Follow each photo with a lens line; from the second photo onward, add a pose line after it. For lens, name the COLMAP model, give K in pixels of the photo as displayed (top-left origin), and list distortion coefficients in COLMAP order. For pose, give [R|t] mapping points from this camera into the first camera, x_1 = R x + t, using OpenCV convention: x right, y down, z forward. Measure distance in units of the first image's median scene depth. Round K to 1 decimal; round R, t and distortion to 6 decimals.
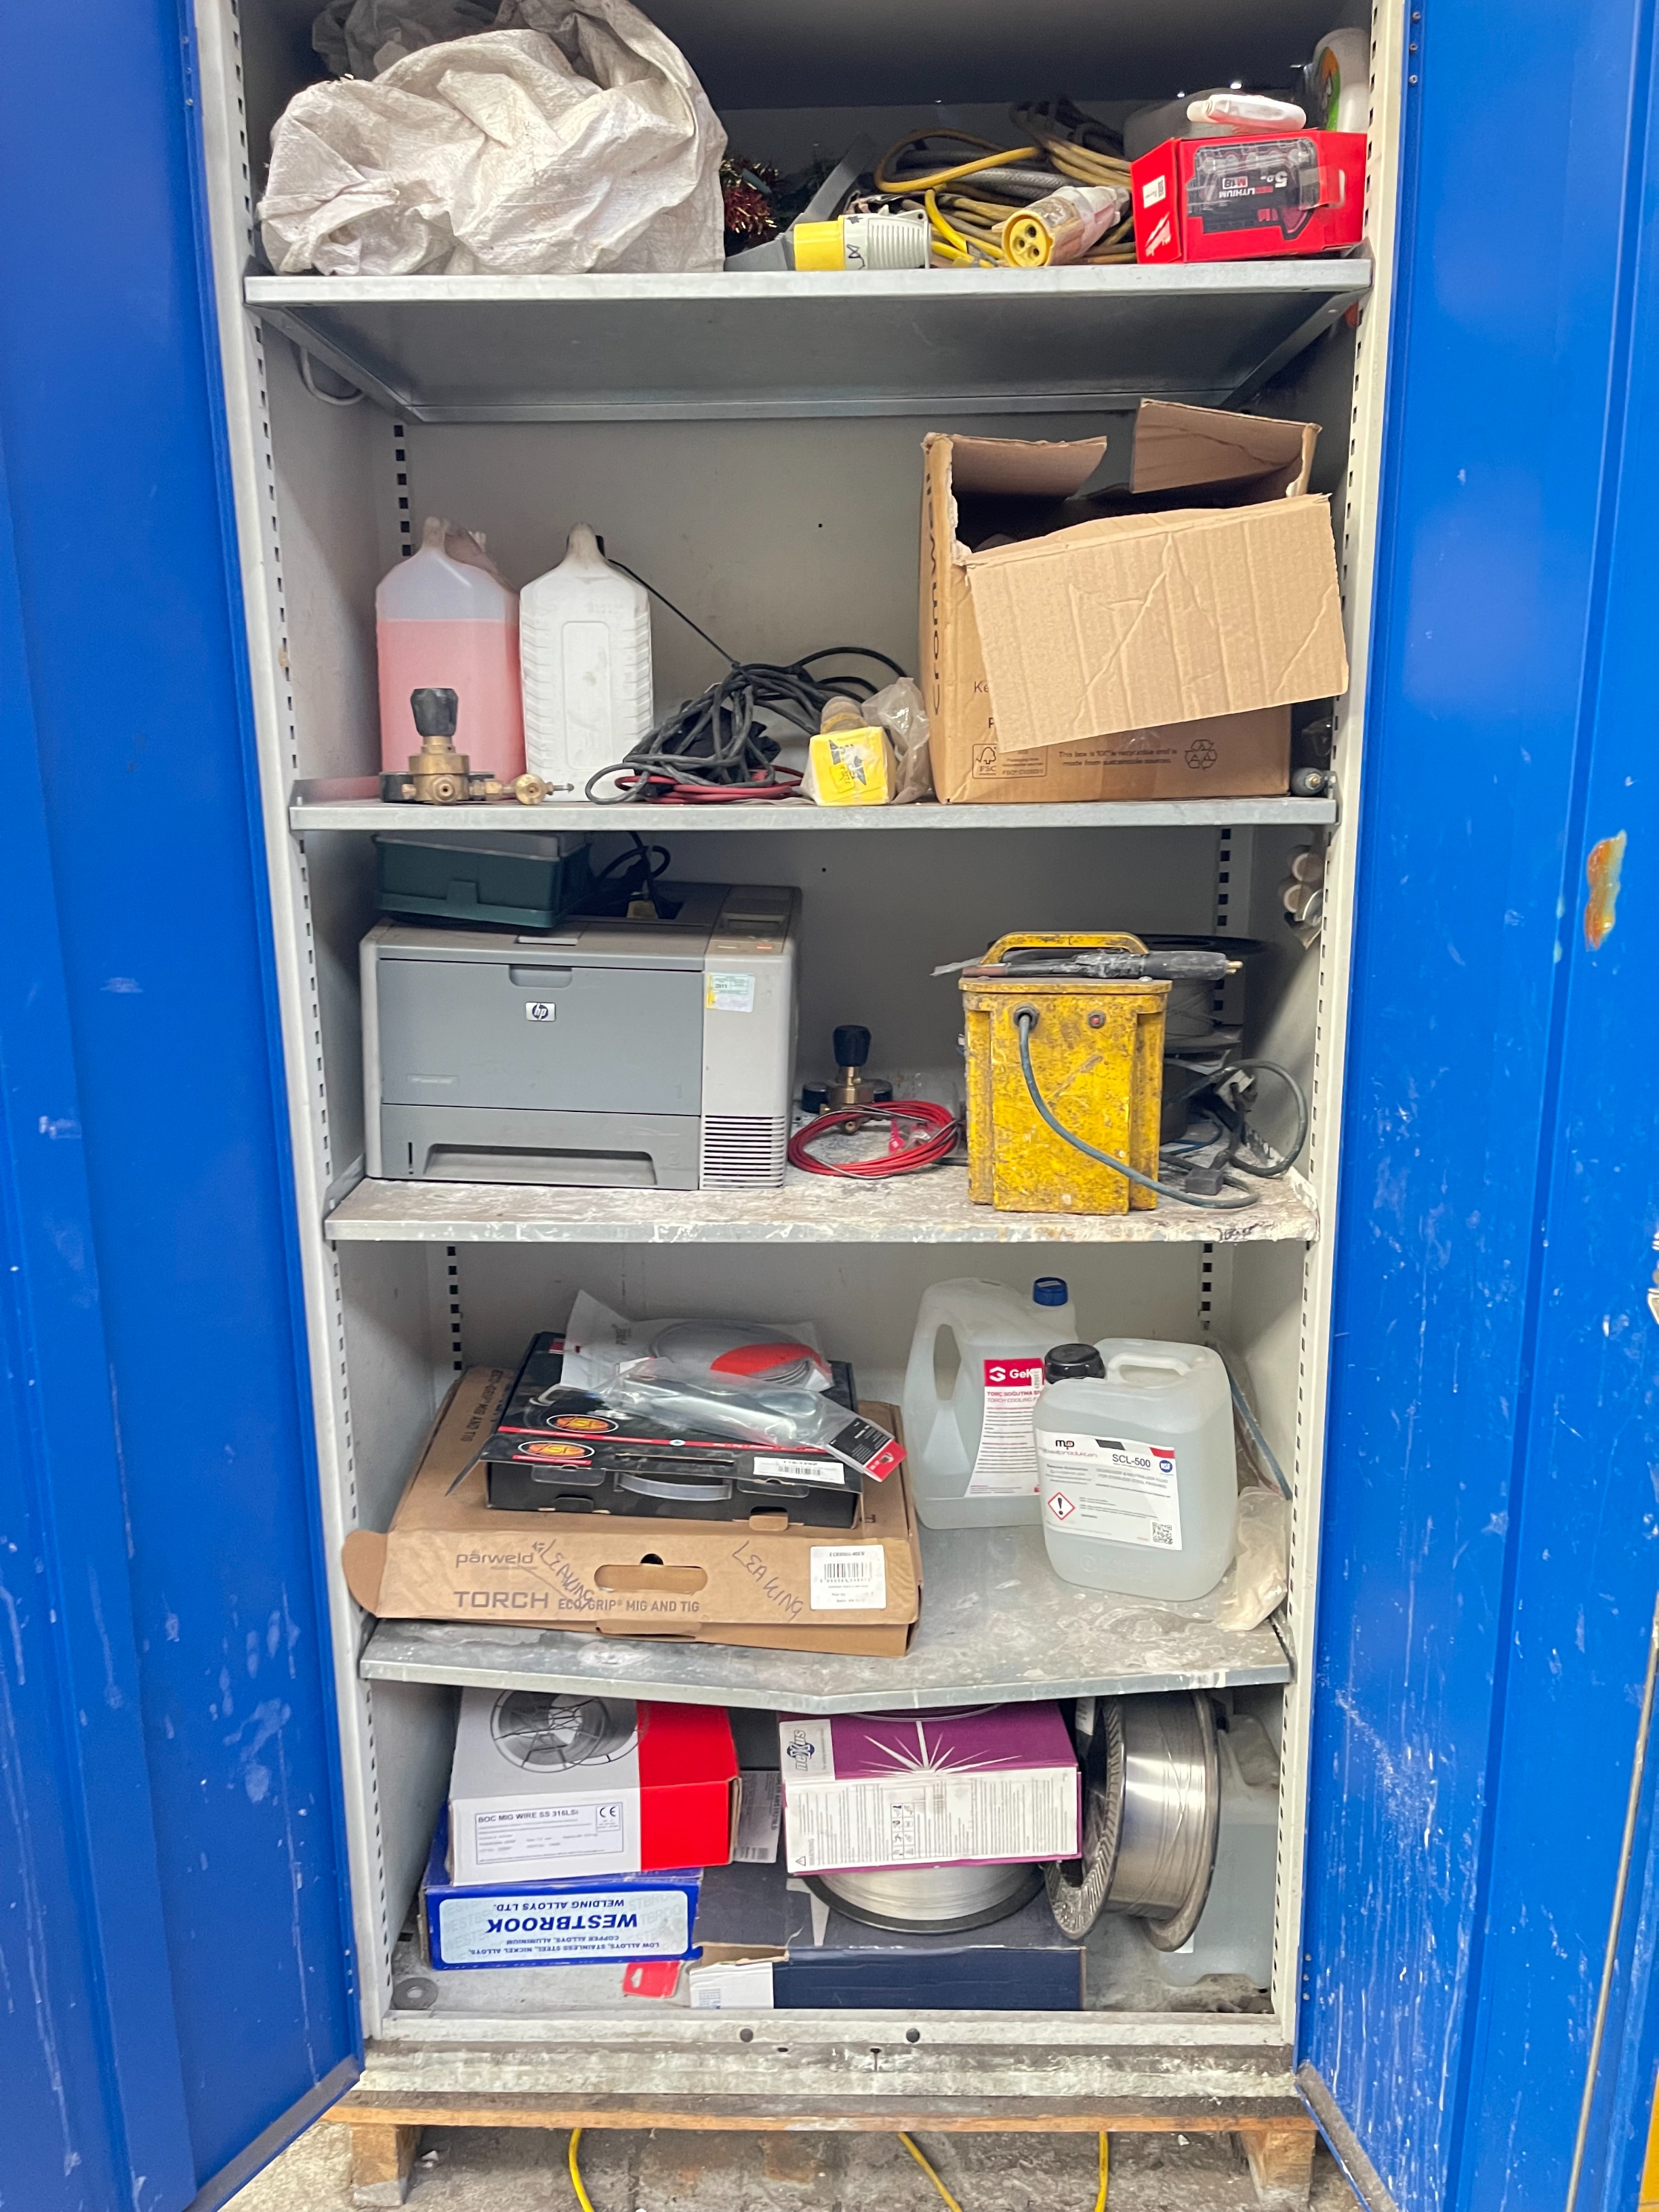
lens RADIAL K [[1639.7, 0, 829.8], [0, 1639.7, 1116.7], [0, 0, 1]] dist [0.048868, -0.070733]
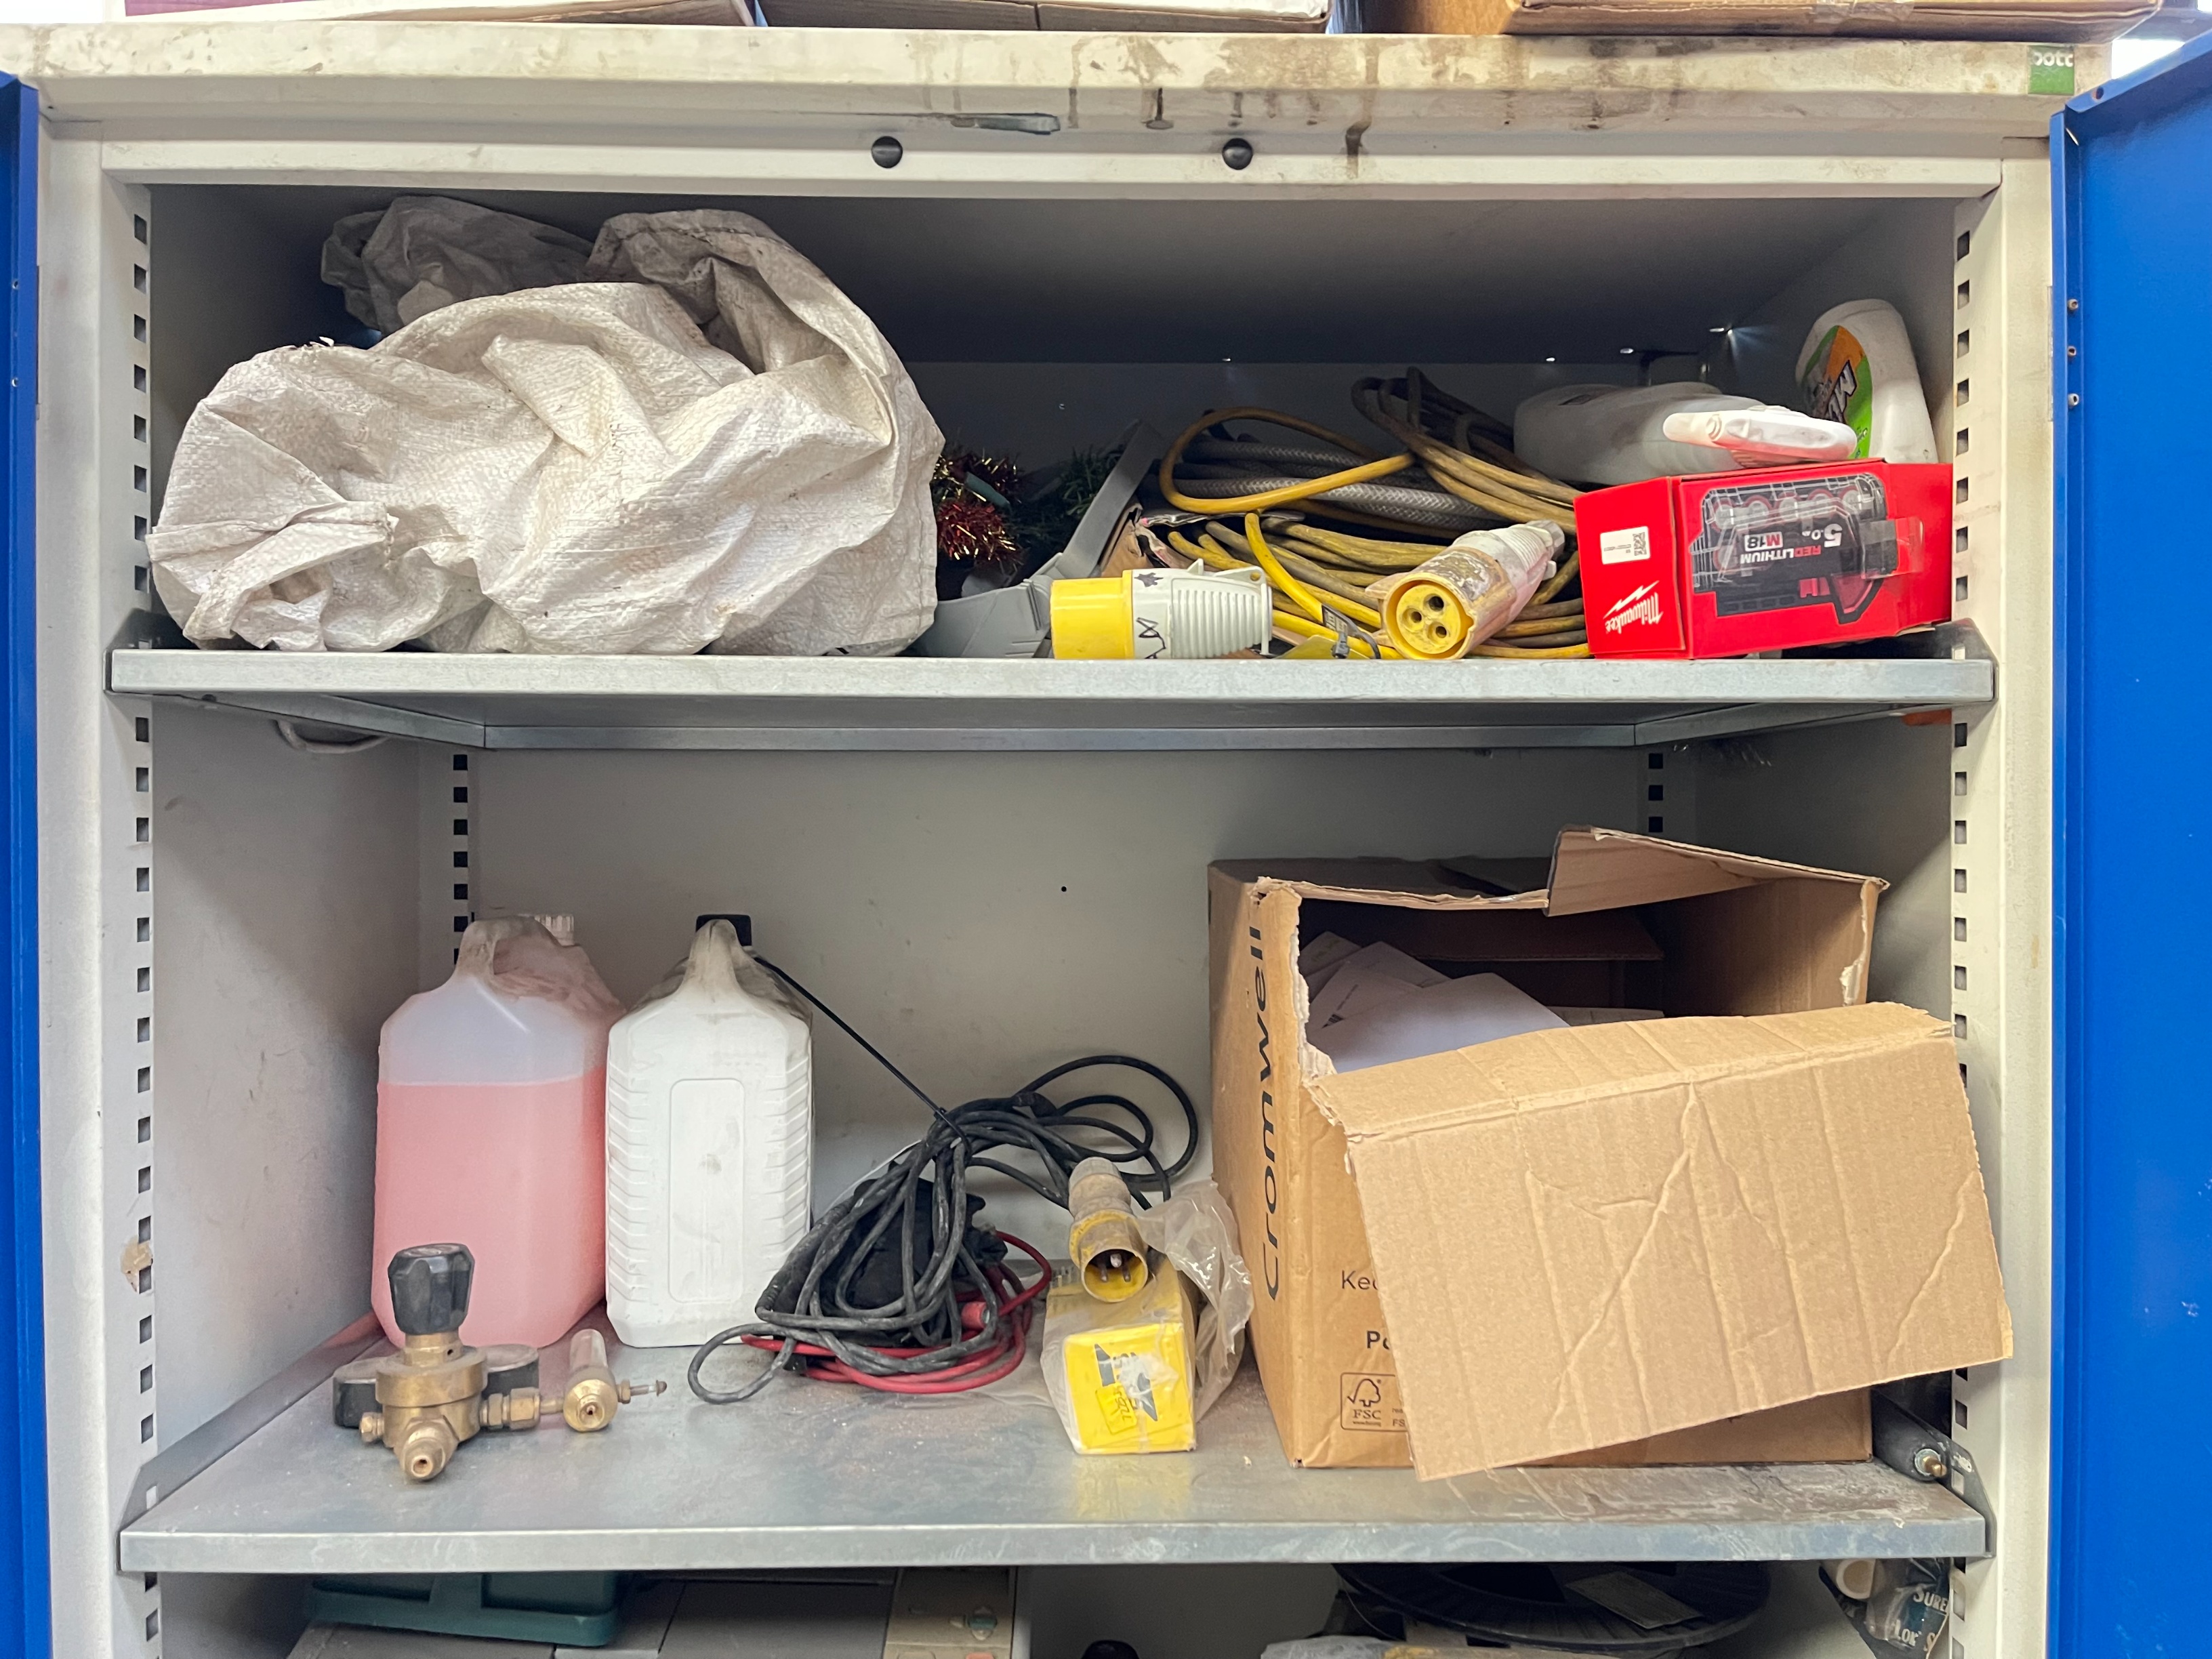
lens RADIAL K [[1639.7, 0, 1123.3], [0, 1639.7, 828.0], [0, 0, 1]] dist [0.048868, -0.070733]
pose [[0.998270, 0.007677, 0.058298, -0.029546], [0.005441, 0.975126, -0.221586, -0.311698], [-0.058549, 0.221519, 0.973397, 0.418108]]
